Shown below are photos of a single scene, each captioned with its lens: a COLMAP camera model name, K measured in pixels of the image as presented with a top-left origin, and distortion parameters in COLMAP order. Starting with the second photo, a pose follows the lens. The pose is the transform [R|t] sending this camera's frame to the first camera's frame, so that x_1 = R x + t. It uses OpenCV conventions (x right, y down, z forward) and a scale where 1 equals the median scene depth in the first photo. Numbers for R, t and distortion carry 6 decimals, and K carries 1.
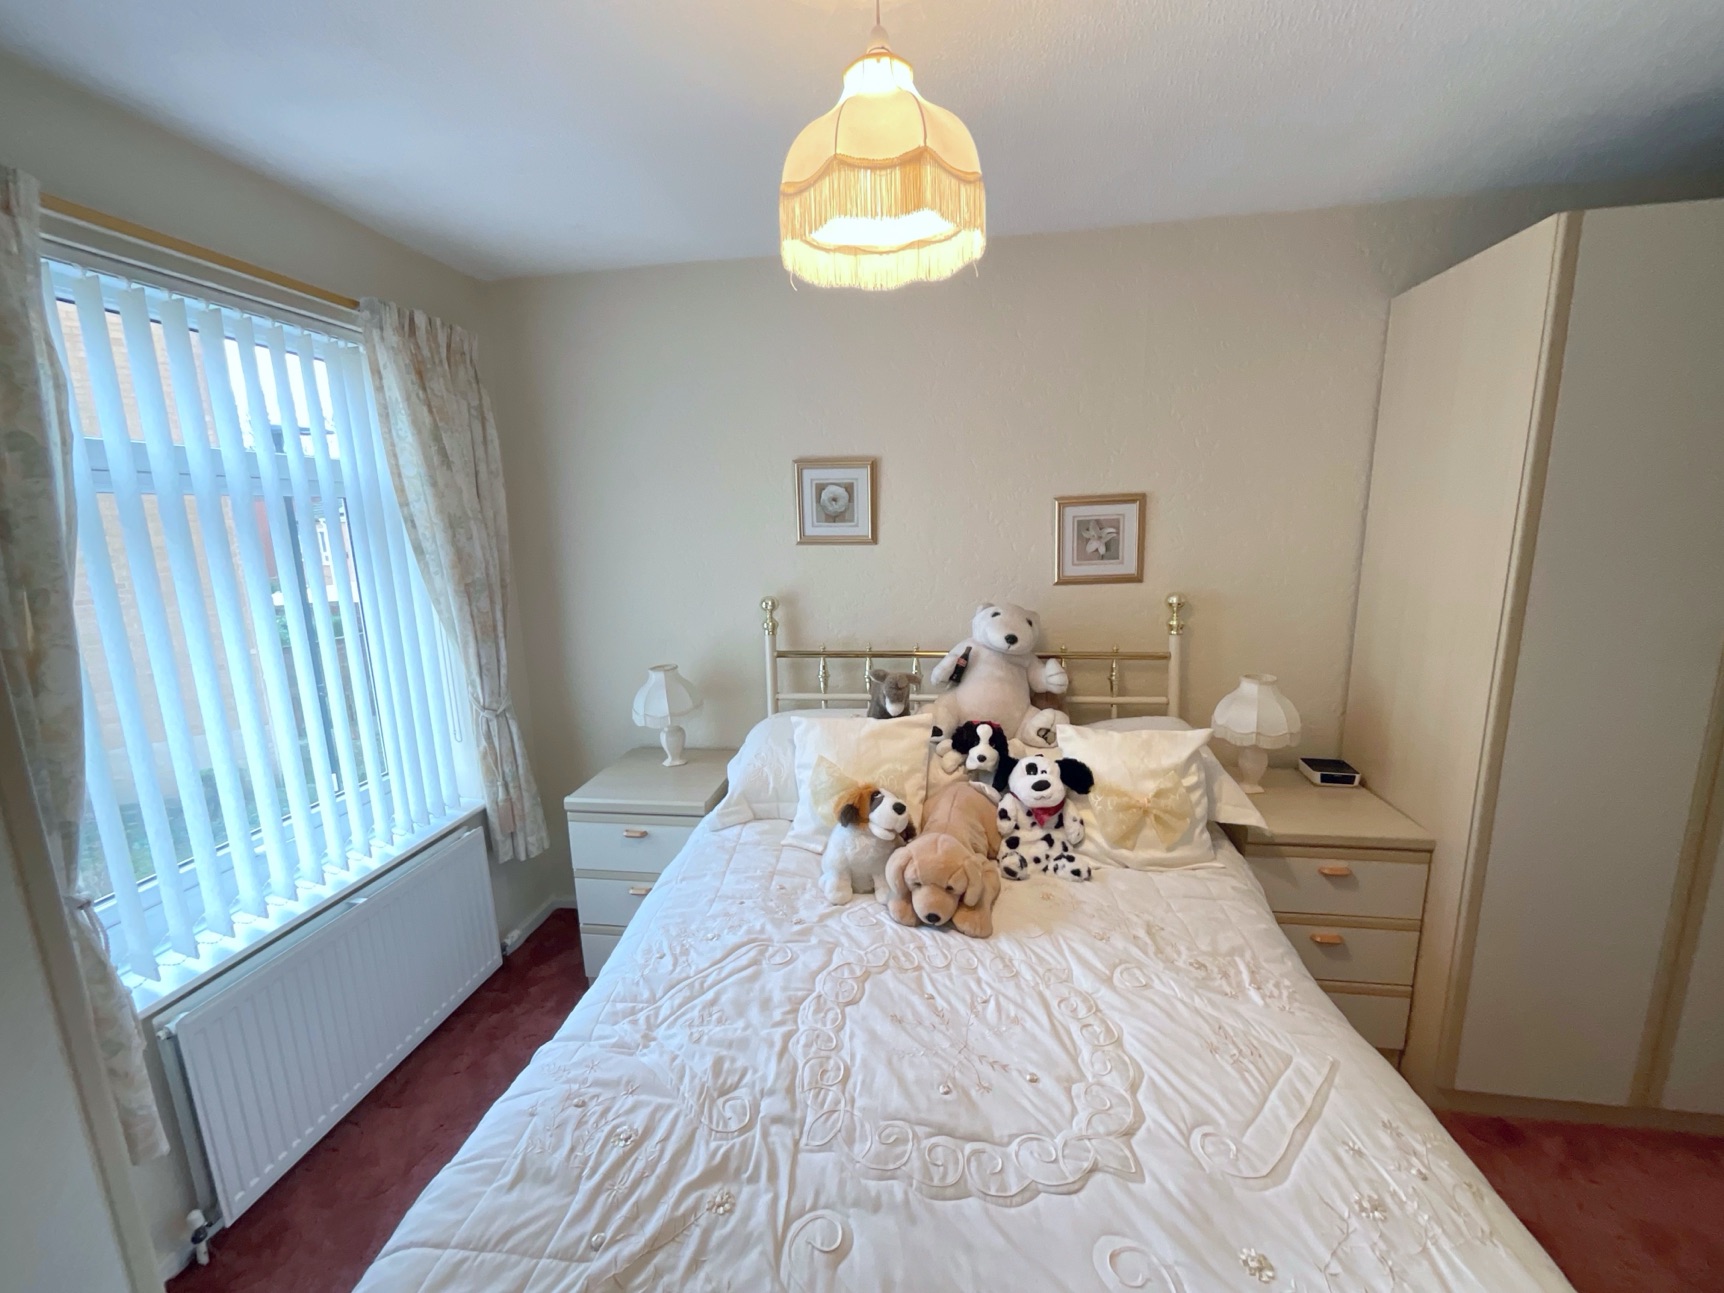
lens RADIAL K [[697.7, 0, 860.4], [0, 697.7, 645.0], [0, 0, 1]] dist [-0.002672, 0.001626]
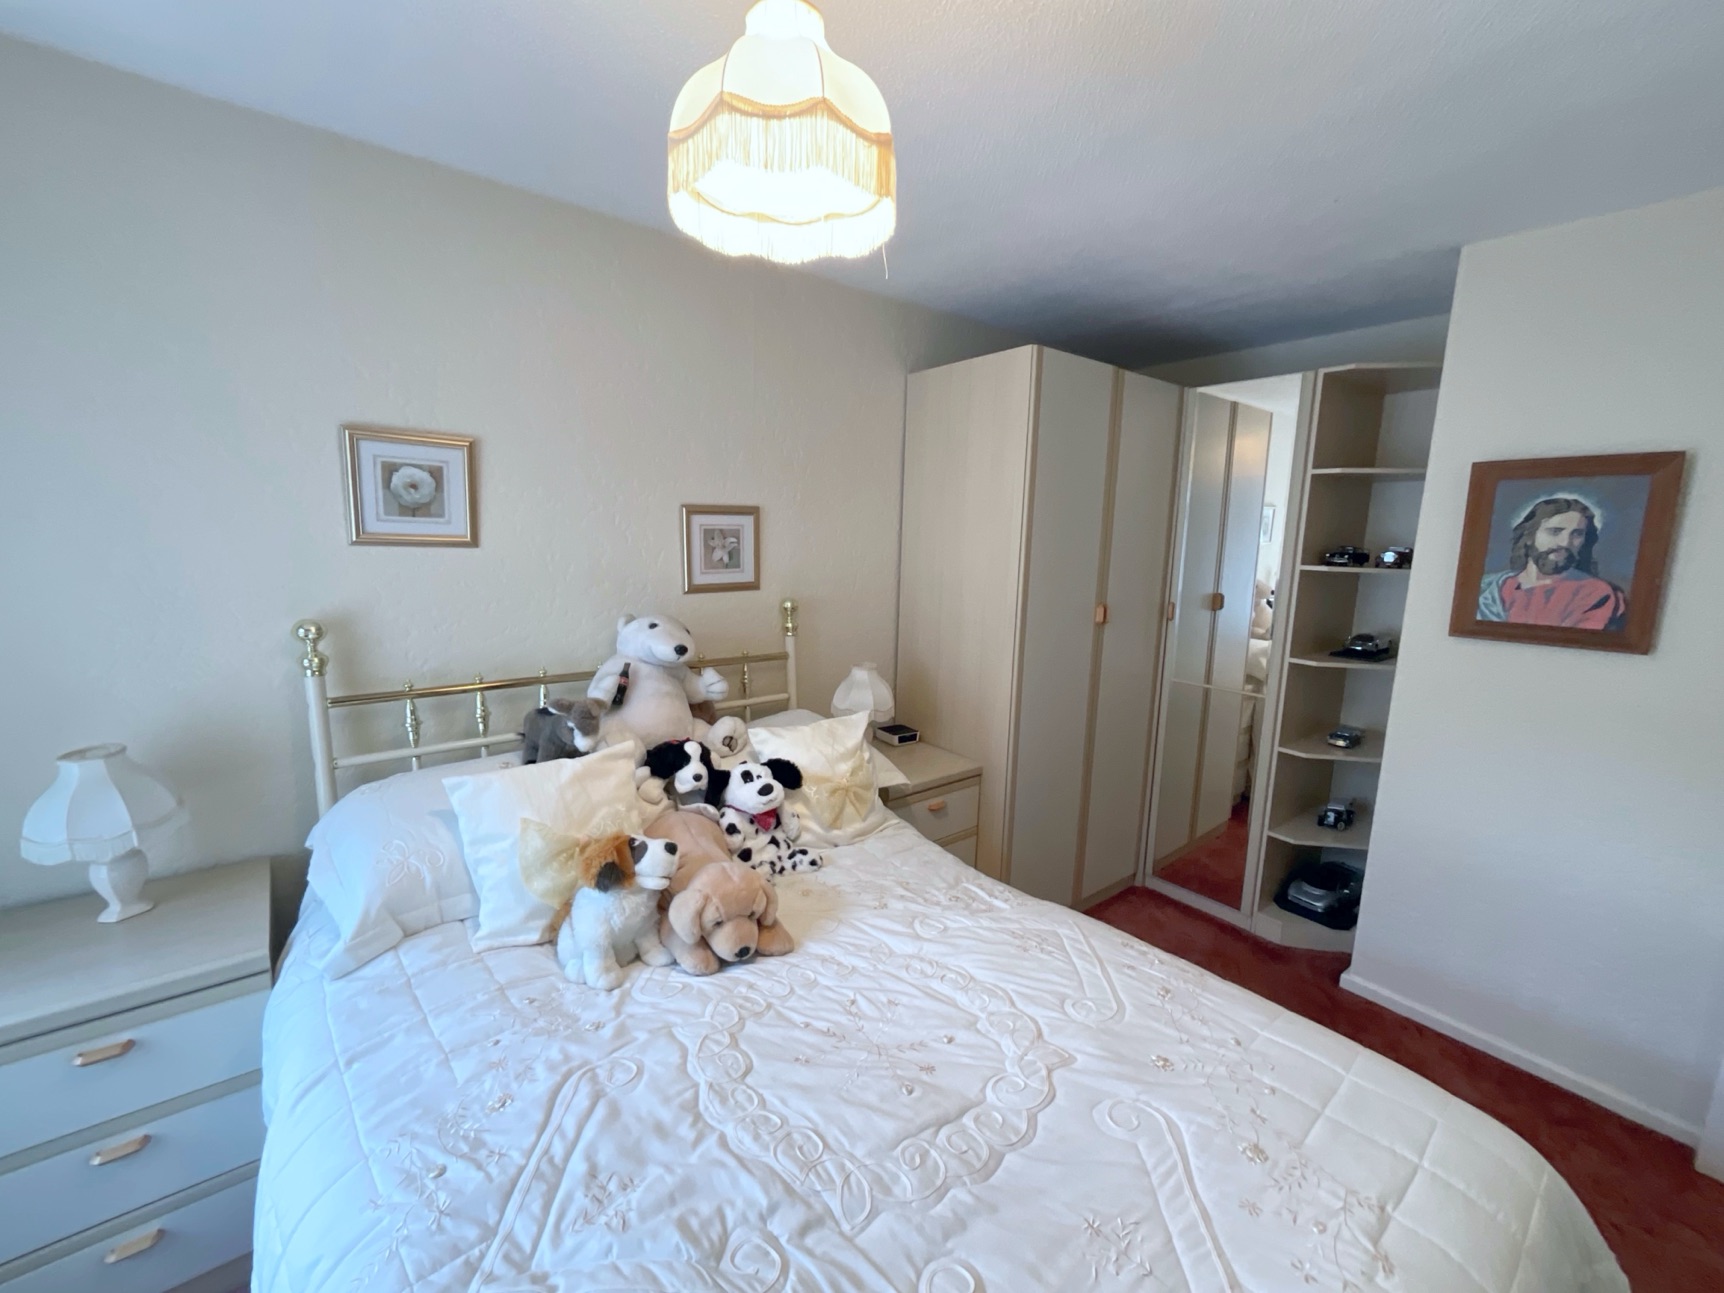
lens RADIAL K [[697.7, 0, 859.4], [0, 697.7, 646.4], [0, 0, 1]] dist [-0.002672, 0.001626]
pose [[0.680919, -0.074832, 0.728526, -0.348086], [0.091959, 0.995629, 0.016318, -0.007293], [-0.726563, 0.055883, 0.684824, 0.194898]]
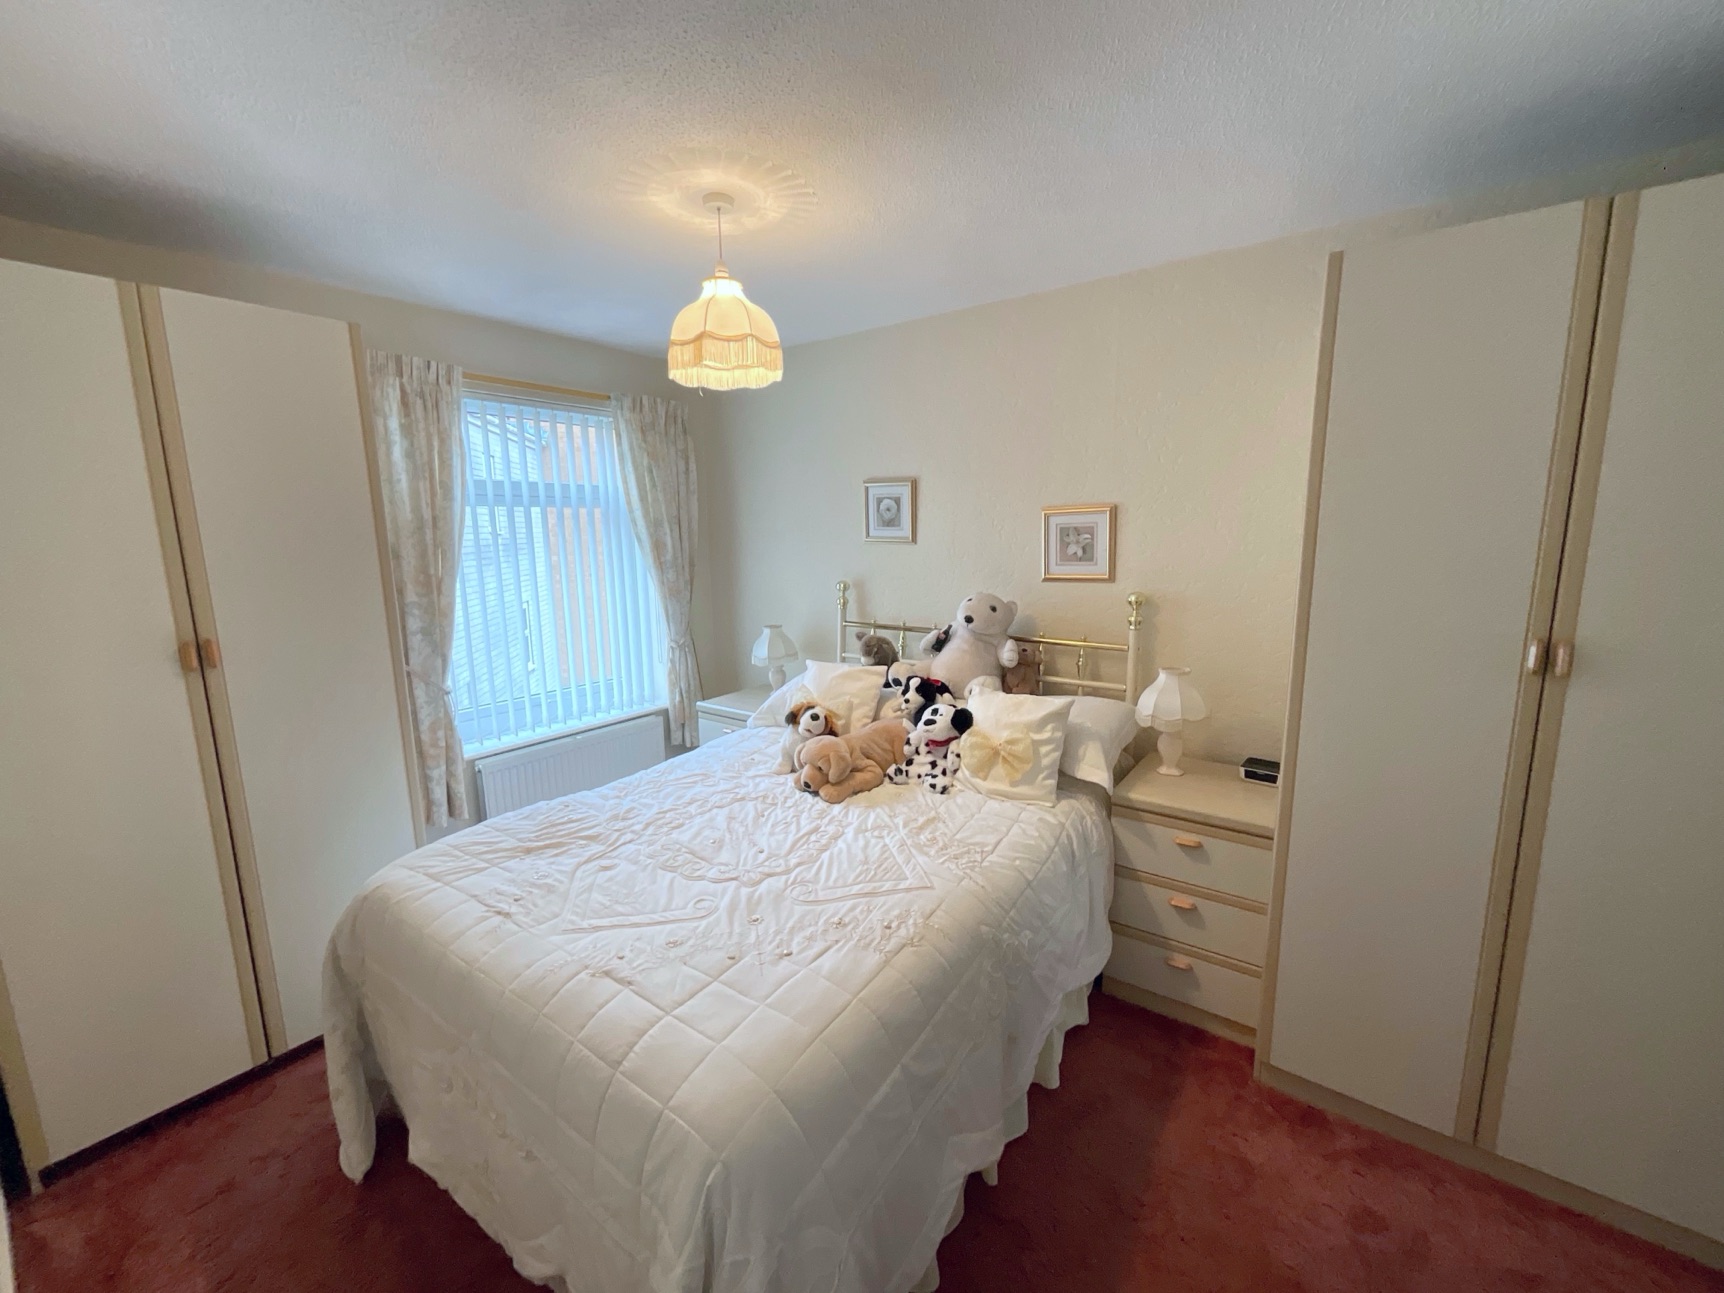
lens RADIAL K [[697.7, 0, 860.0], [0, 697.7, 642.6], [0, 0, 1]] dist [-0.002672, 0.001626]
pose [[0.882540, 0.089616, -0.461619, 0.711466], [-0.095993, 0.995335, 0.009704, 0.045916], [0.460335, 0.035748, 0.887025, -0.245218]]
